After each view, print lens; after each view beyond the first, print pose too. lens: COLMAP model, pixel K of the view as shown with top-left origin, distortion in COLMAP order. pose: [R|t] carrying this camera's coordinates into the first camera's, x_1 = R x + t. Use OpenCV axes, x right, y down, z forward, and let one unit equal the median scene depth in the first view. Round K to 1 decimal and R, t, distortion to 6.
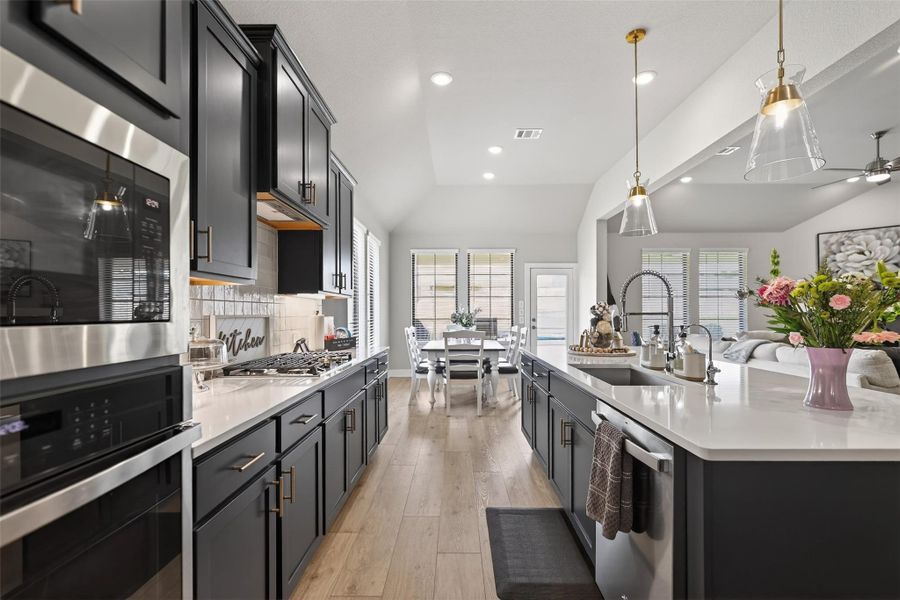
lens RADIAL K [[403.6, 0, 454.3], [0, 403.6, 308.4], [0, 0, 1]] dist [-0.000919, -0.000056]
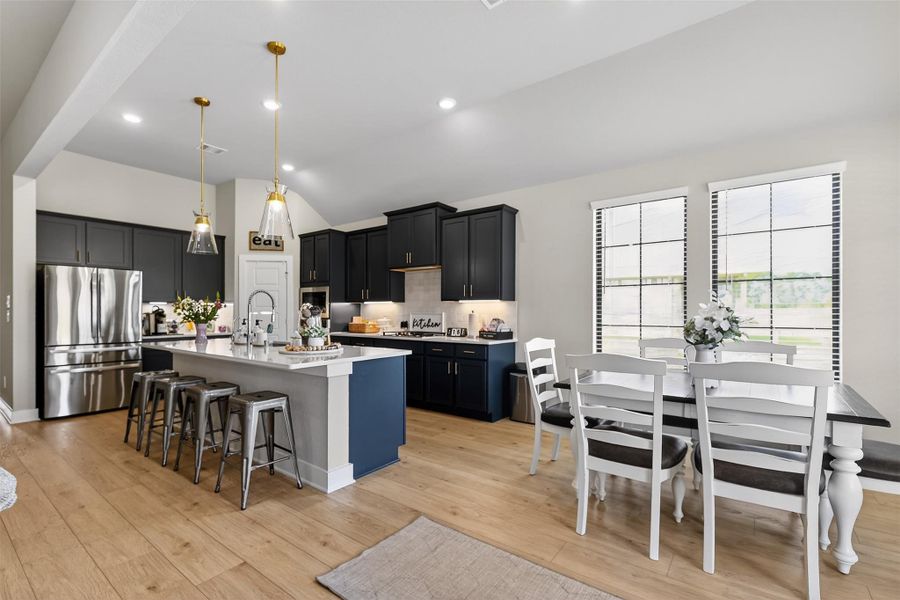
lens RADIAL K [[409.8, 0, 450.7], [0, 409.8, 310.1], [0, 0, 1]] dist [-0.001370, -0.000115]
pose [[-0.600816, -0.000850, -0.799387, 0.470972], [0.009704, 0.999918, -0.008356, 0.008265], [0.799329, -0.012778, -0.600758, 0.913042]]
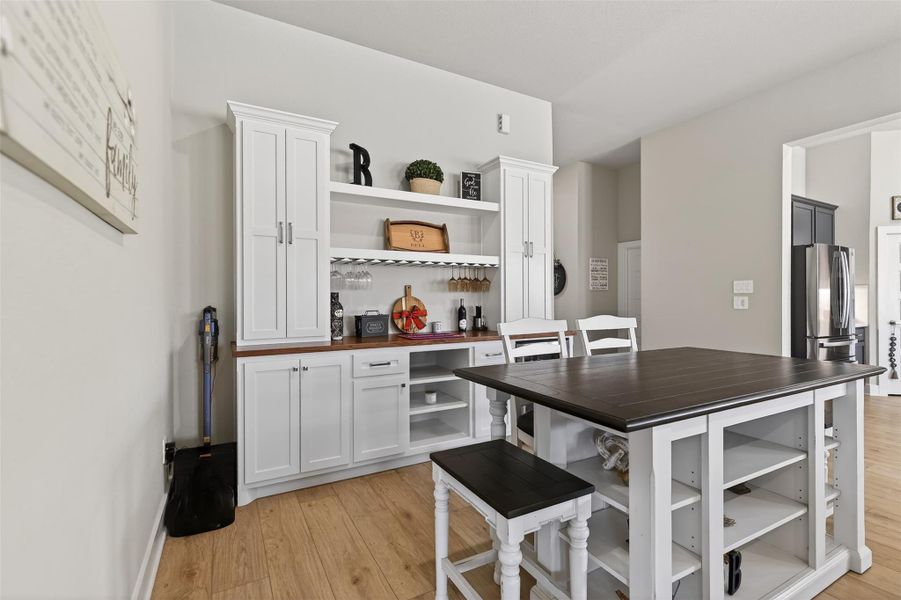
lens RADIAL K [[412.7, 0, 449.0], [0, 412.7, 295.7], [0, 0, 1]] dist [-0.001989, -0.000509]
pose [[-0.875331, -0.002011, -0.483519, 1.078595], [0.005110, 0.999897, -0.013409, 0.001489], [0.483496, -0.014208, -0.875231, 0.227429]]
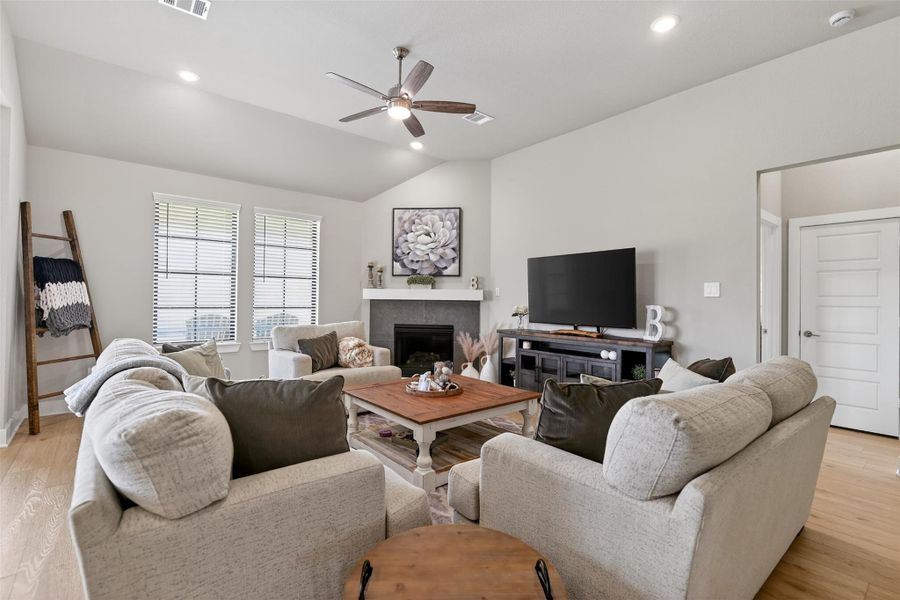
lens RADIAL K [[412.2, 0, 448.5], [0, 412.2, 295.7], [0, 0, 1]] dist [-0.001989, -0.000509]
pose [[0.769215, 0.016249, 0.638784, 0.464932], [-0.018274, 0.999827, -0.003427, 0.001087], [-0.638729, -0.009037, 0.769379, 0.266531]]
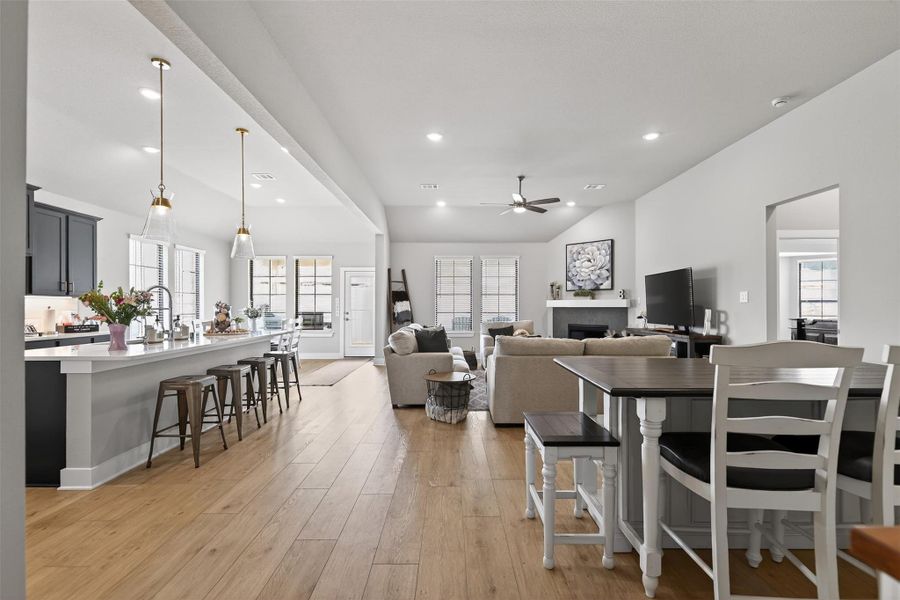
lens RADIAL K [[401.9, 0, 450.9], [0, 401.9, 305.0], [0, 0, 1]] dist [0.003109, 0.000447]
pose [[0.999981, 0.001396, 0.005961, 0.572243], [-0.001423, 0.999989, 0.004435, -0.003772], [-0.005954, -0.004443, 0.999972, -0.262359]]
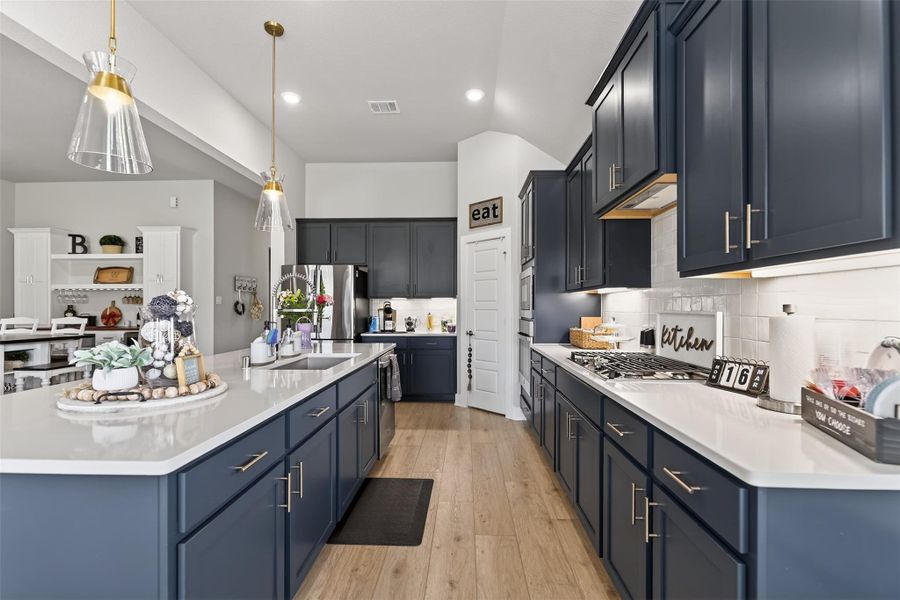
lens RADIAL K [[401.9, 0, 450.9], [0, 401.9, 305.0], [0, 0, 1]] dist [0.003109, 0.000447]
pose [[-0.999423, 0.002721, 0.033859, -0.005167], [0.002208, 0.999882, -0.015181, 0.005255], [-0.033896, -0.015097, -0.999311, 0.692331]]
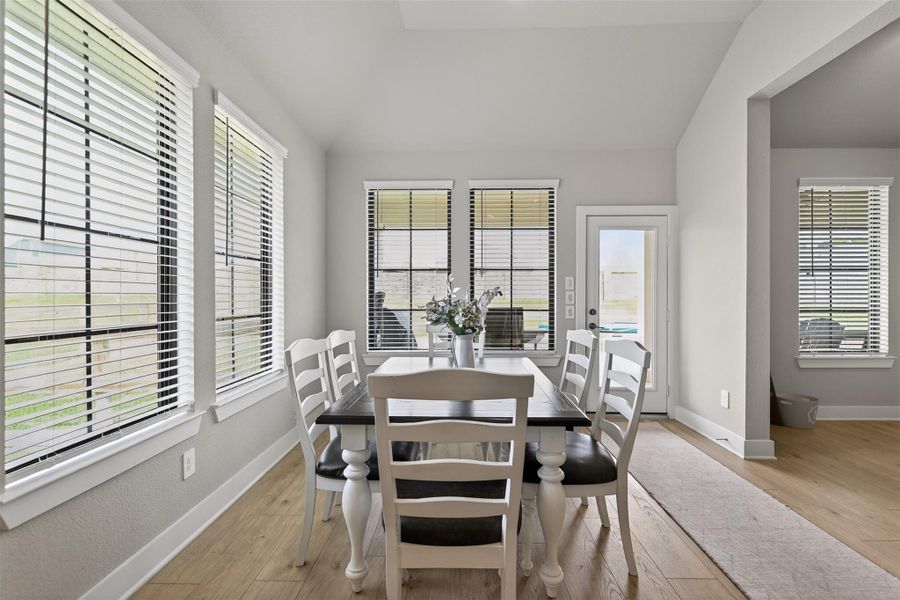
lens RADIAL K [[403.6, 0, 454.3], [0, 403.6, 308.4], [0, 0, 1]] dist [-0.000919, -0.000056]
pose [[0.999912, 0.001673, -0.013173, 0.020624], [-0.001229, 0.999432, 0.033692, 0.006616], [0.013222, -0.033672, 0.999345, 0.514575]]
